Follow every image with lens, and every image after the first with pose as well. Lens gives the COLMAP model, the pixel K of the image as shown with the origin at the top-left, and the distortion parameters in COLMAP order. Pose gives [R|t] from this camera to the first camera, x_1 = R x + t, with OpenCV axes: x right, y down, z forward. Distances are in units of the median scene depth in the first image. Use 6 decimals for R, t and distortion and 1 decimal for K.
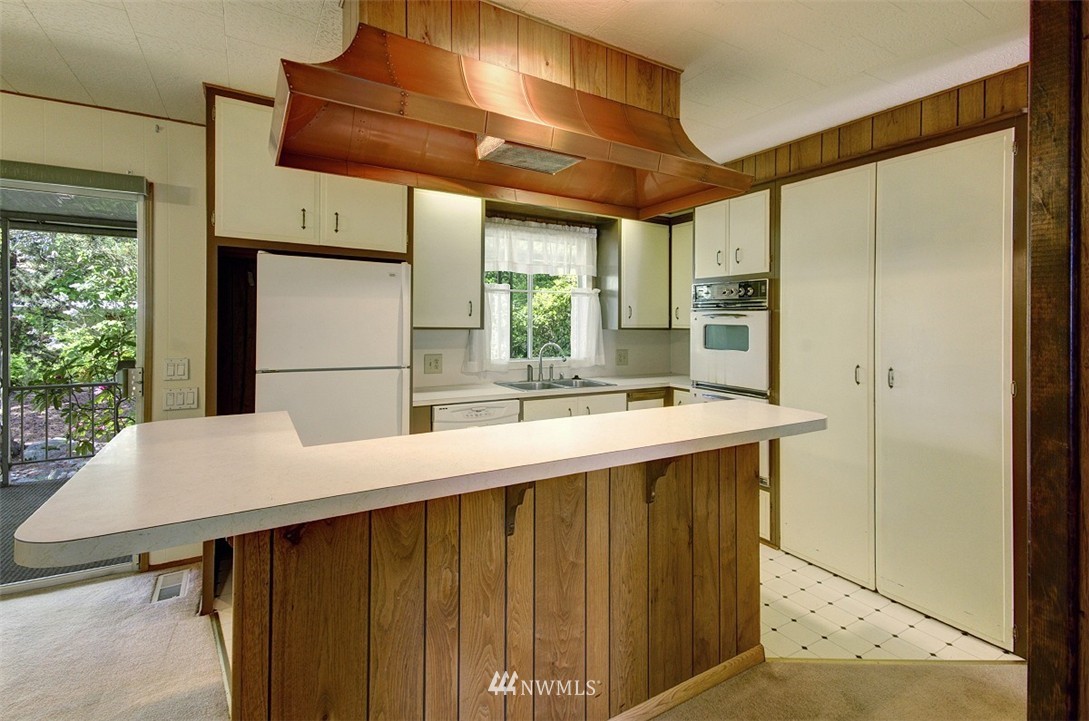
lens RADIAL K [[521.7, 0, 570.0], [0, 521.7, 324.6], [0, 0, 1]] dist [0.009167, -0.000146]
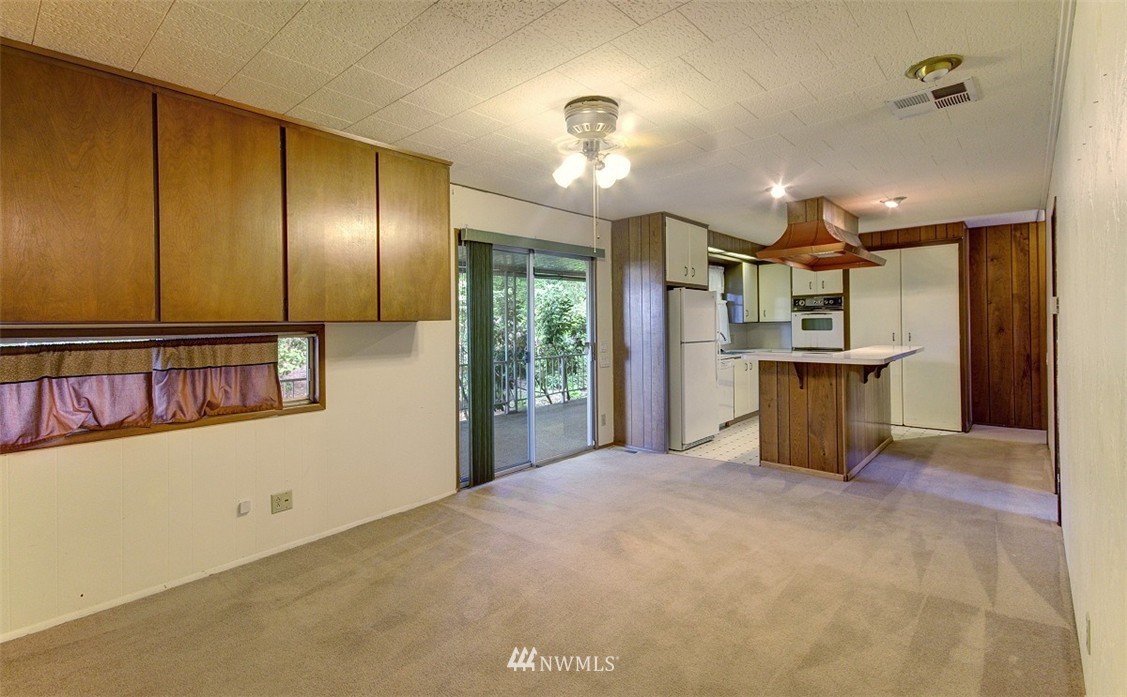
lens RADIAL K [[512.1, 0, 548.3], [0, 512.1, 342.3], [0, 0, 1]] dist [-0.001875, -0.000778]
pose [[0.960522, -0.037899, 0.275610, -1.328380], [0.030296, 0.999035, 0.031795, -0.001217], [-0.276549, -0.022190, 0.960744, -0.673094]]
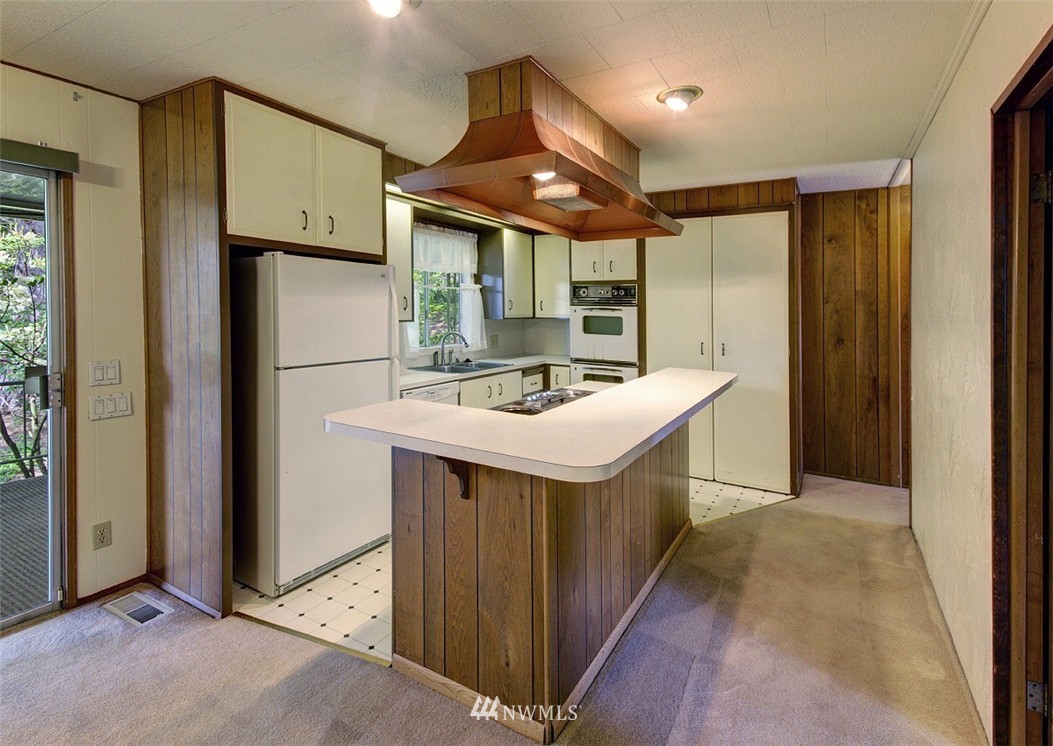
lens RADIAL K [[503.3, 0, 528.3], [0, 503.3, 308.0], [0, 0, 1]] dist [0.000258, 0.000495]
pose [[0.882537, -0.002151, 0.470238, -0.518505], [0.000095, 0.999990, 0.004395, -0.028043], [-0.470242, -0.003834, 0.882529, -0.085379]]
